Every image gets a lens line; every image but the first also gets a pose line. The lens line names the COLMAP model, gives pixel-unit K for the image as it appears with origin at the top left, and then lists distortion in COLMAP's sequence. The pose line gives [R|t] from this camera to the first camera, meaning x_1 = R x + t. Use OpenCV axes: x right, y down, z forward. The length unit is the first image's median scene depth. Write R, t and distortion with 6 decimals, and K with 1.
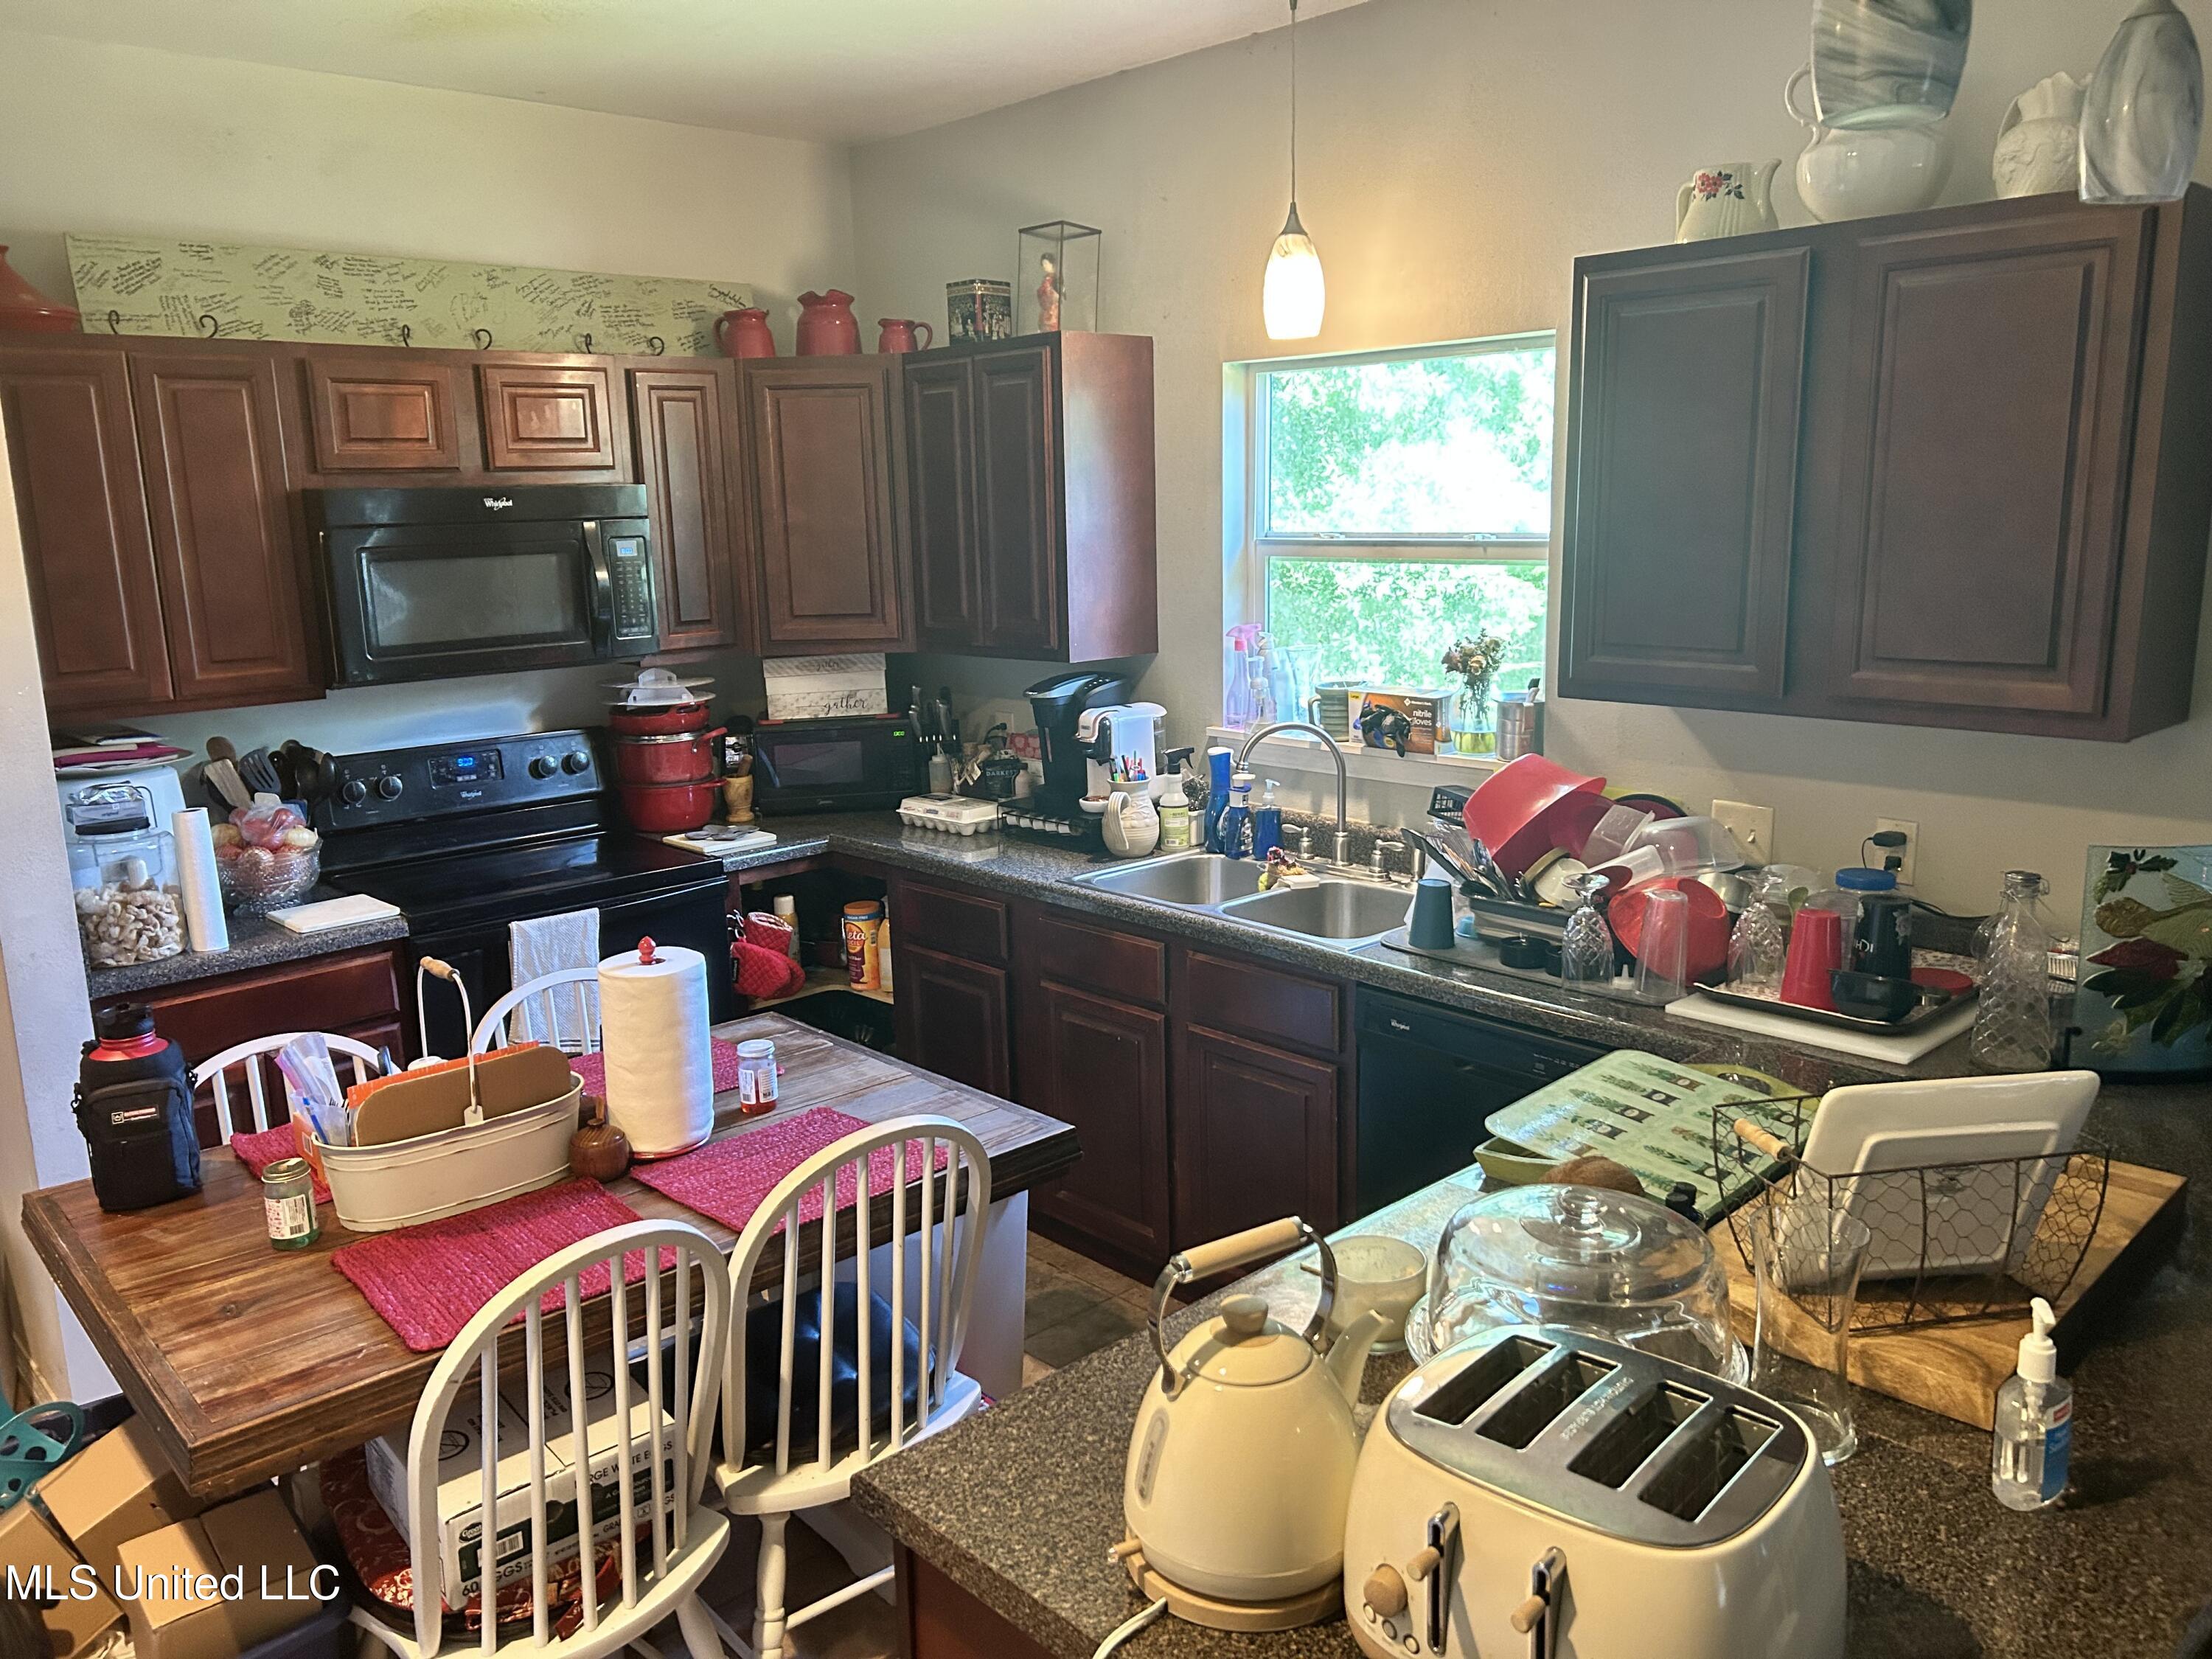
lens RADIAL K [[1683.8, 0, 1098.2], [0, 1683.8, 845.4], [0, 0, 1]] dist [-0.000149, 0.027417]
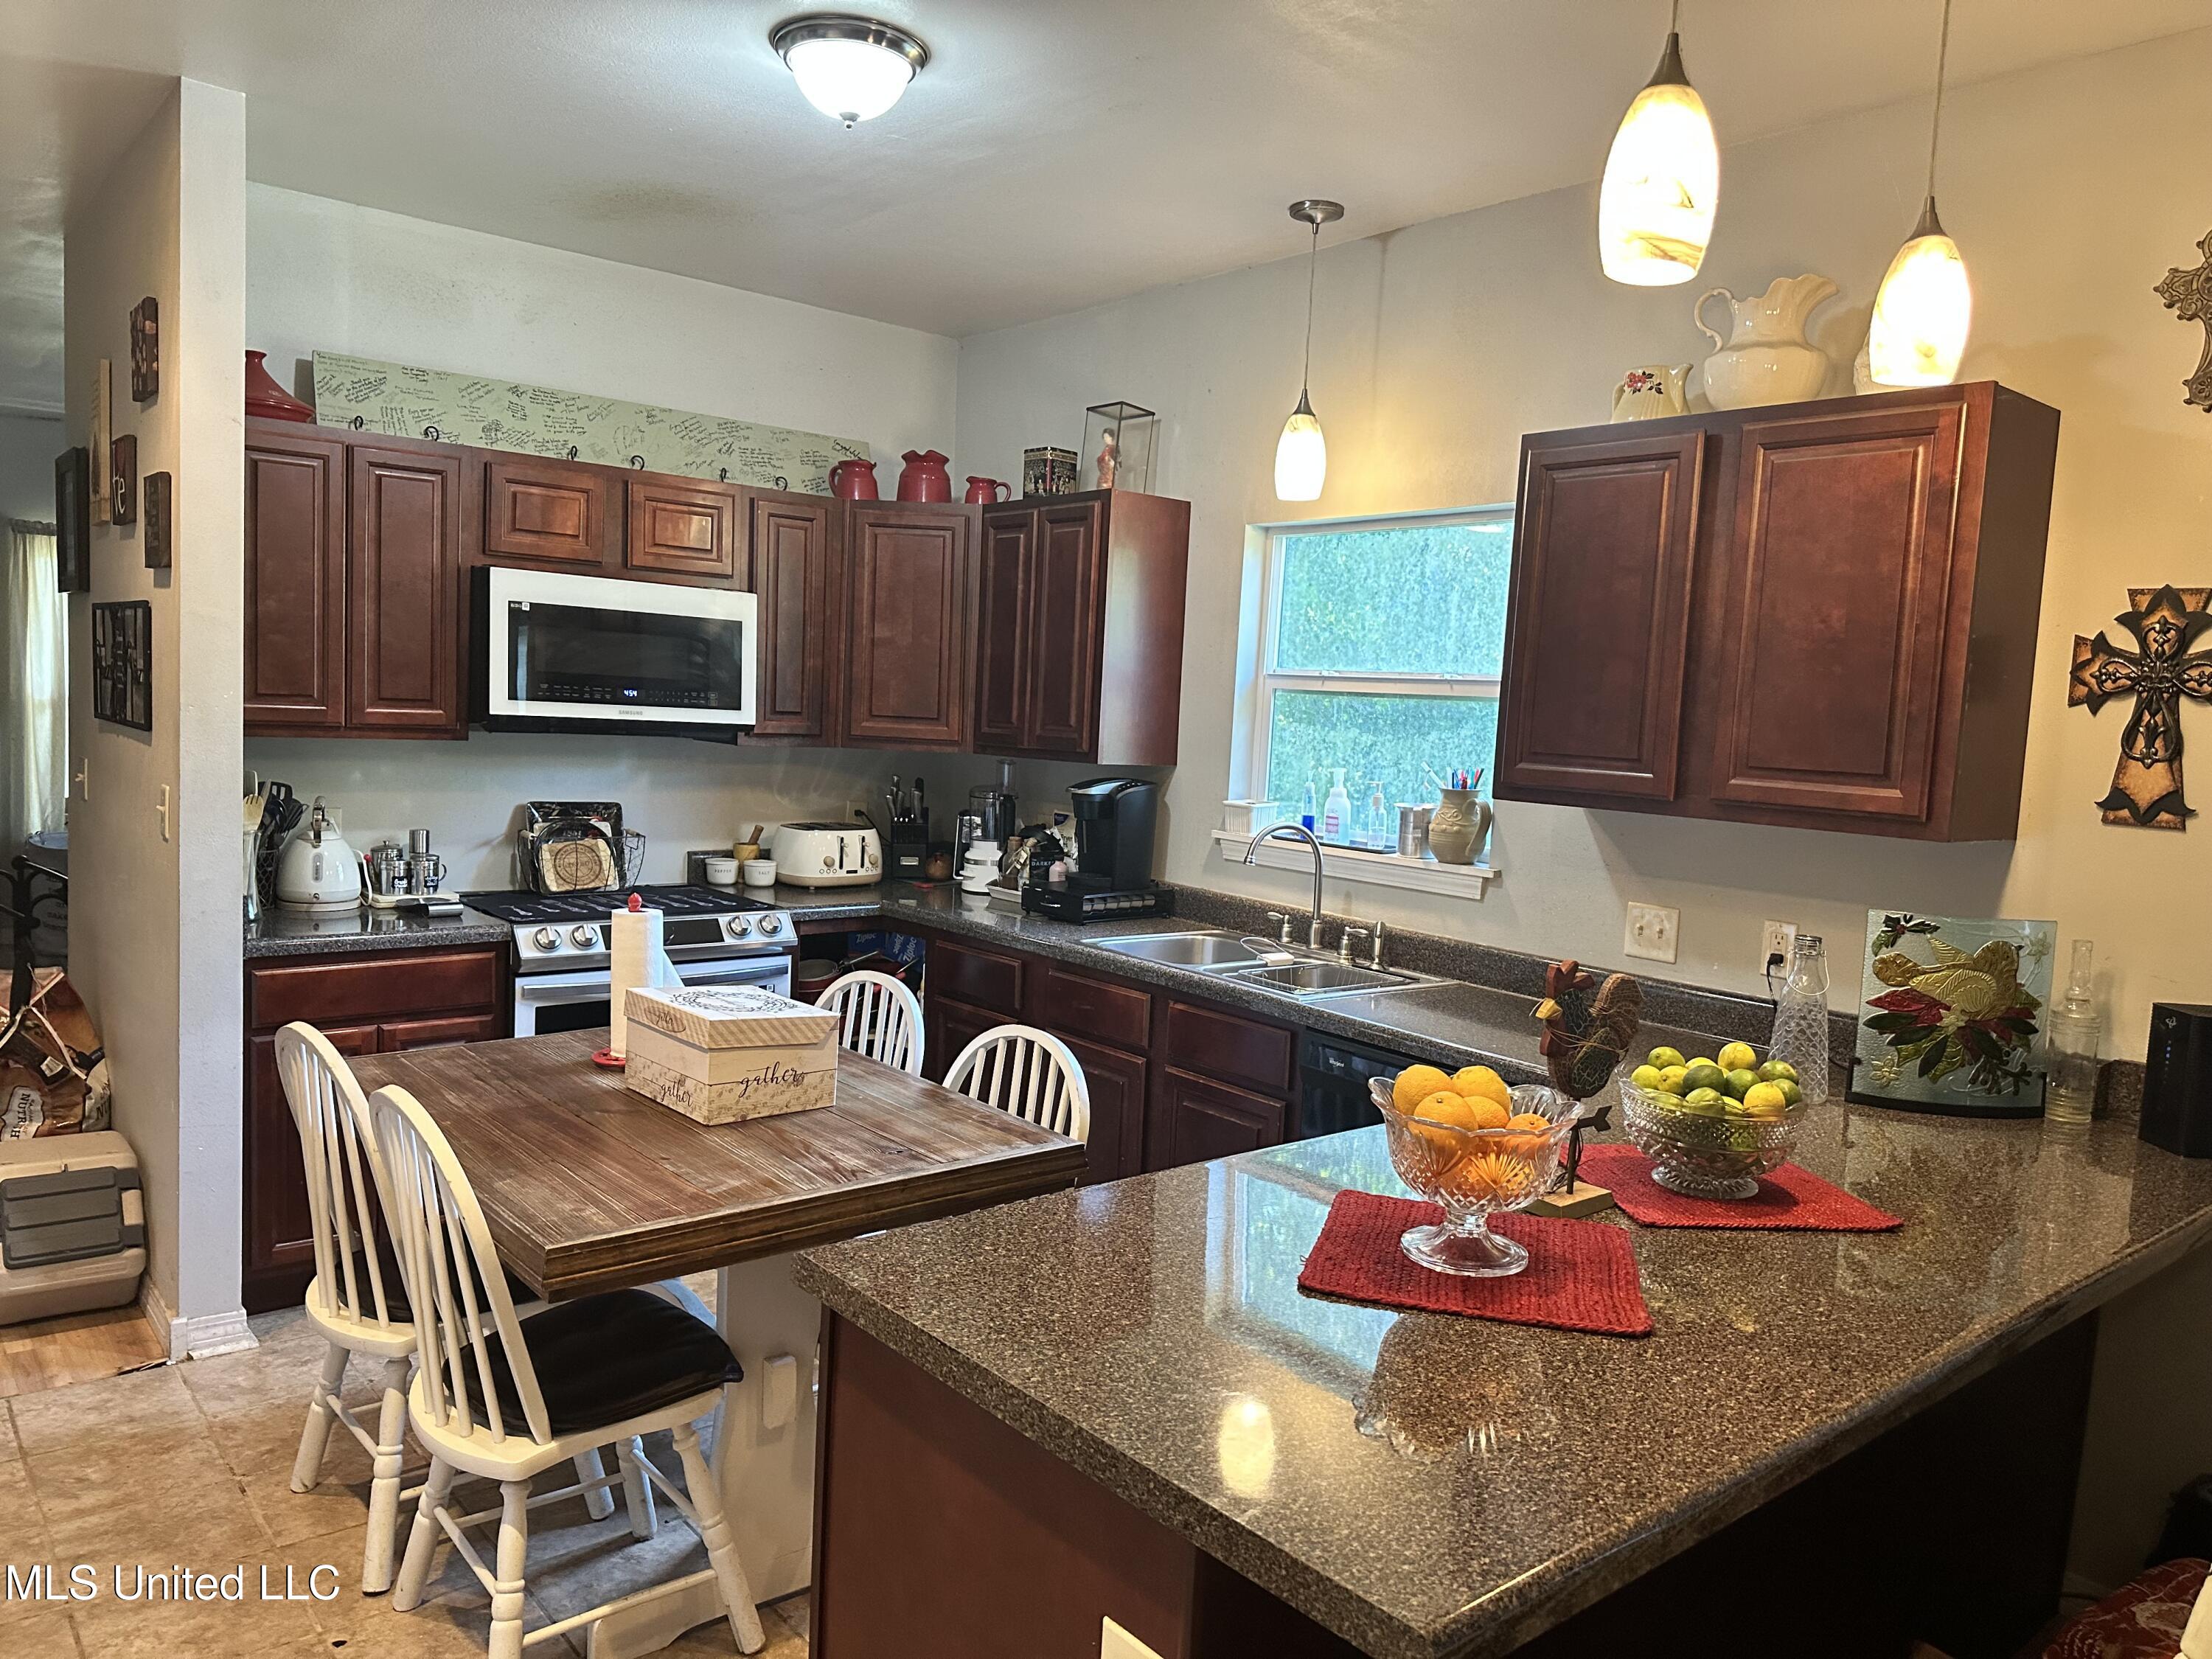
lens RADIAL K [[1556.6, 0, 1103.5], [0, 1556.6, 849.6], [0, 0, 1]] dist [0.038980, -0.046085]
pose [[0.995723, 0.079322, -0.047375, 0.043389], [-0.084145, 0.990319, -0.110400, 0.069545], [0.038159, 0.113914, 0.992757, -0.067767]]
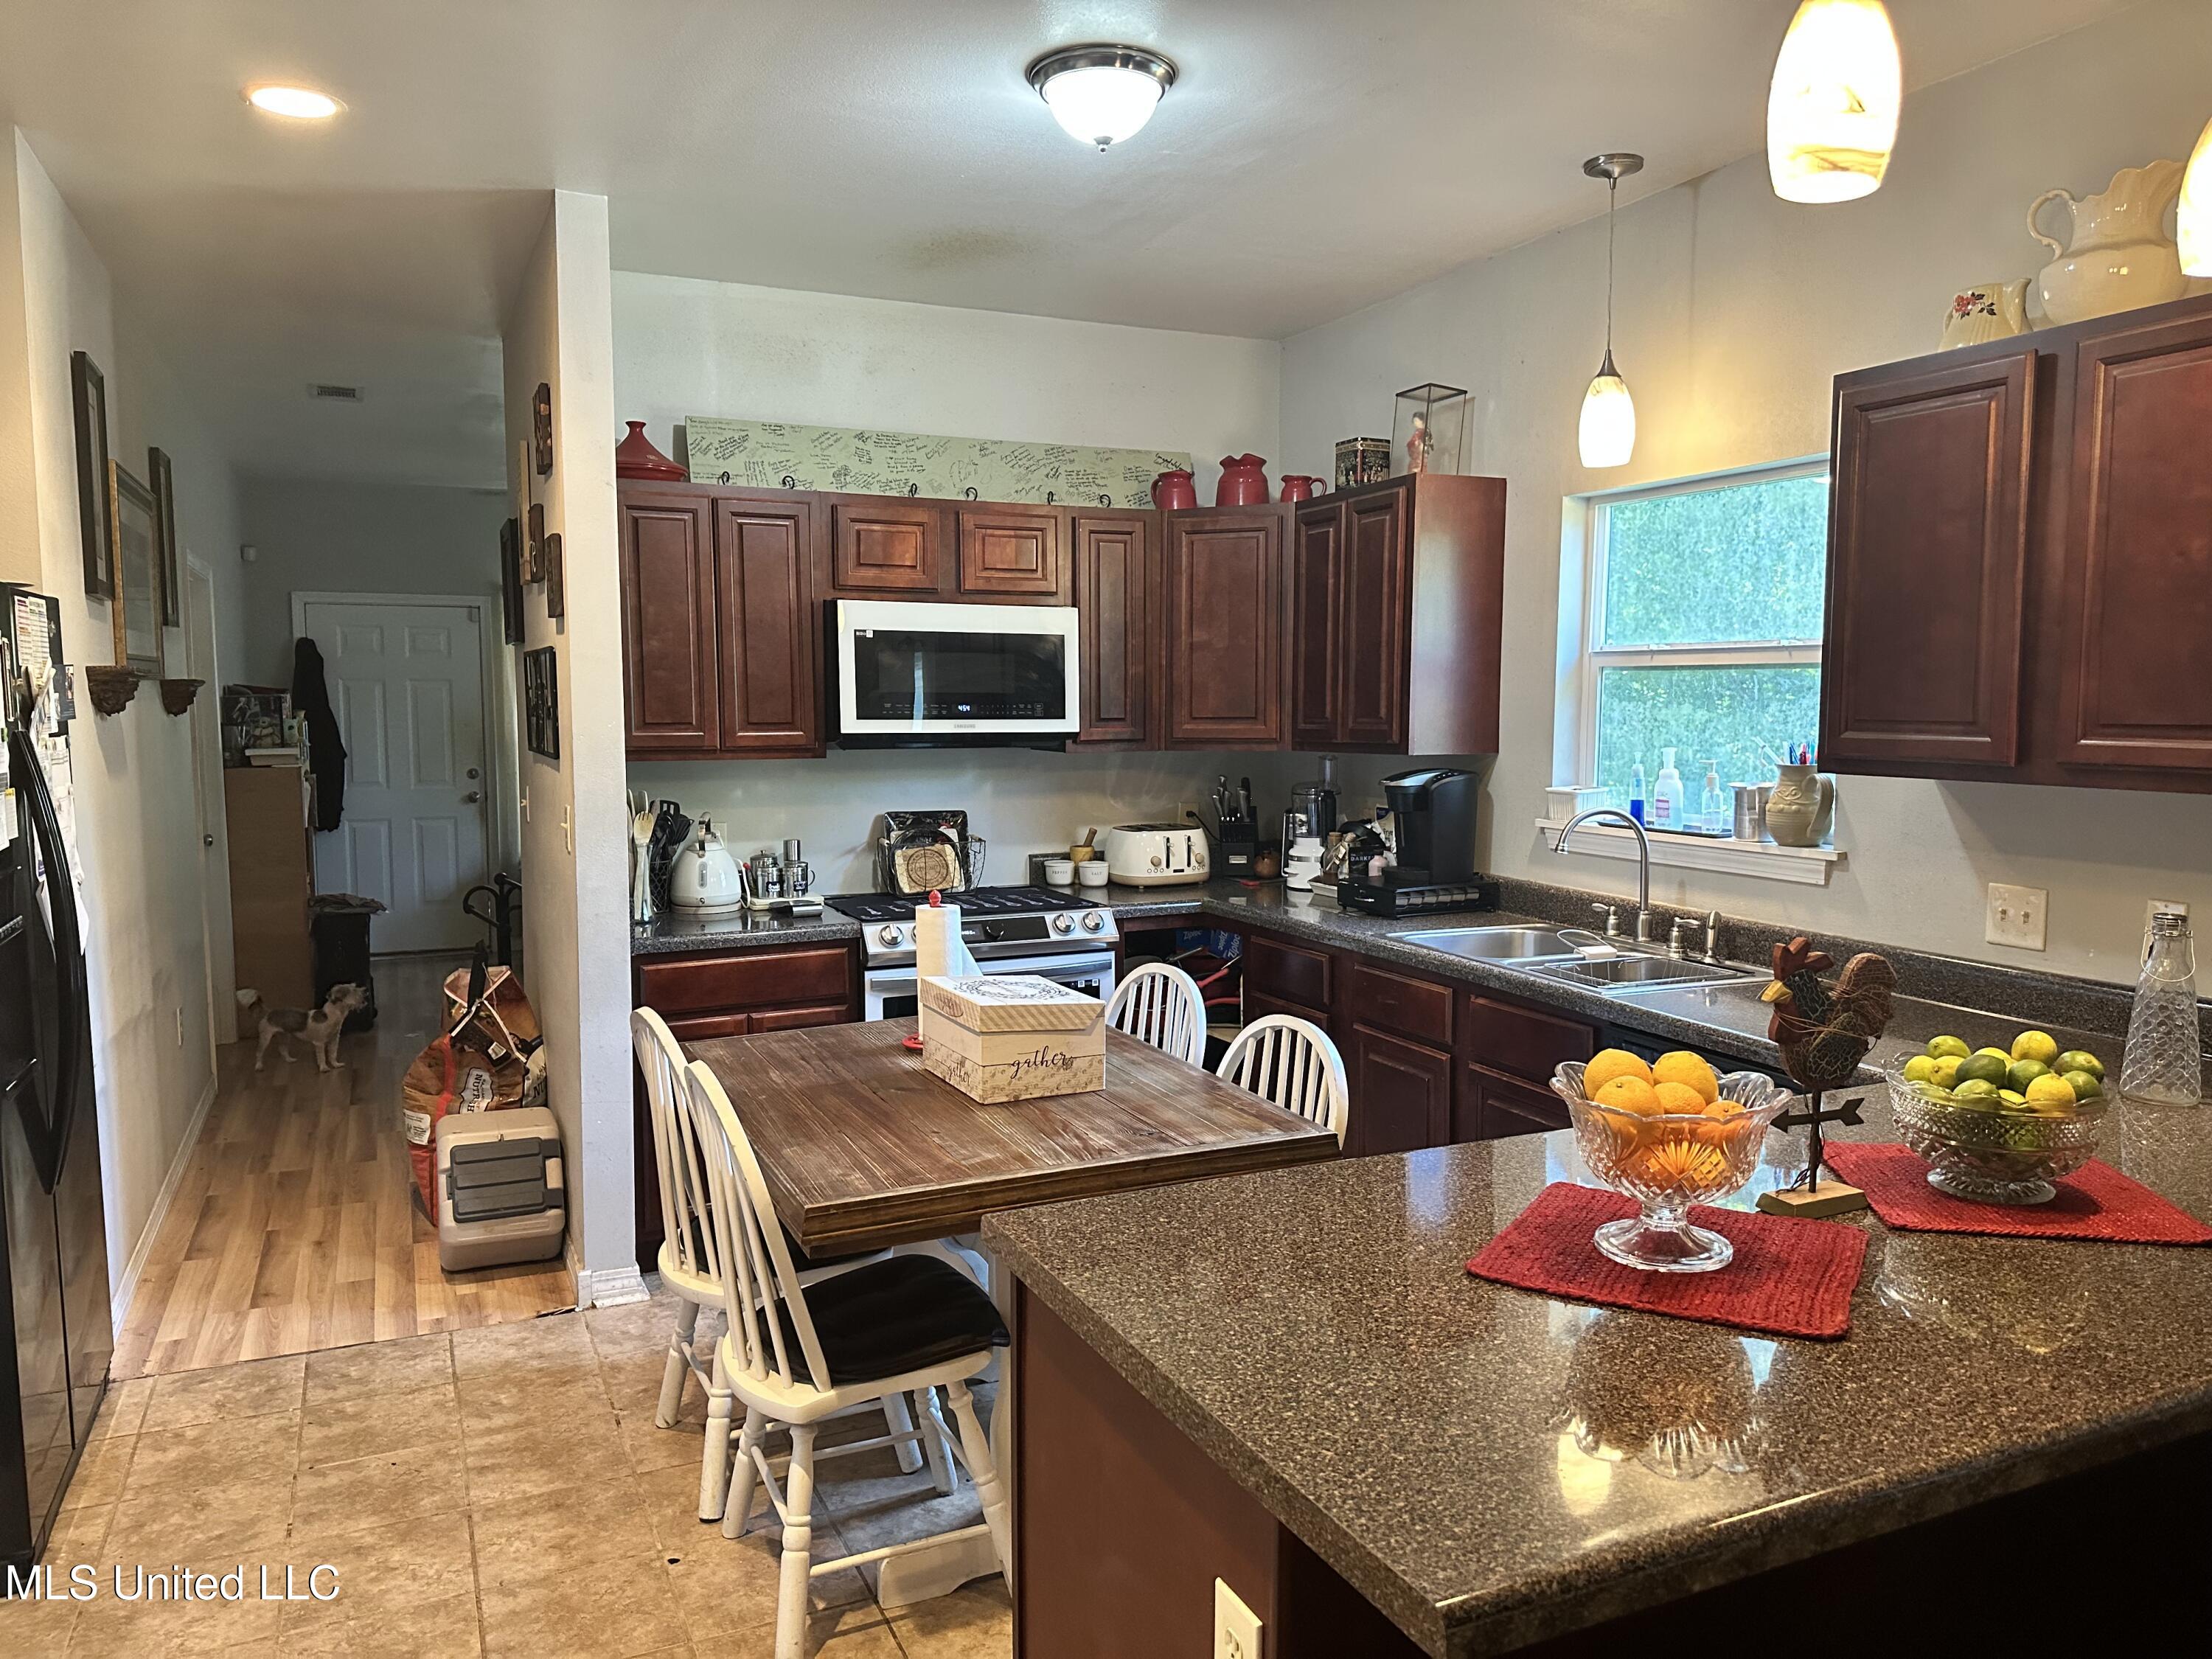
lens RADIAL K [[1556.6, 0, 1094.0], [0, 1556.6, 841.9], [0, 0, 1]] dist [0.038980, -0.046085]
pose [[0.947993, 0.053596, -0.313746, 0.117132], [-0.087827, 0.991499, -0.095999, 0.071391], [0.305934, 0.118562, 0.944641, -0.065638]]
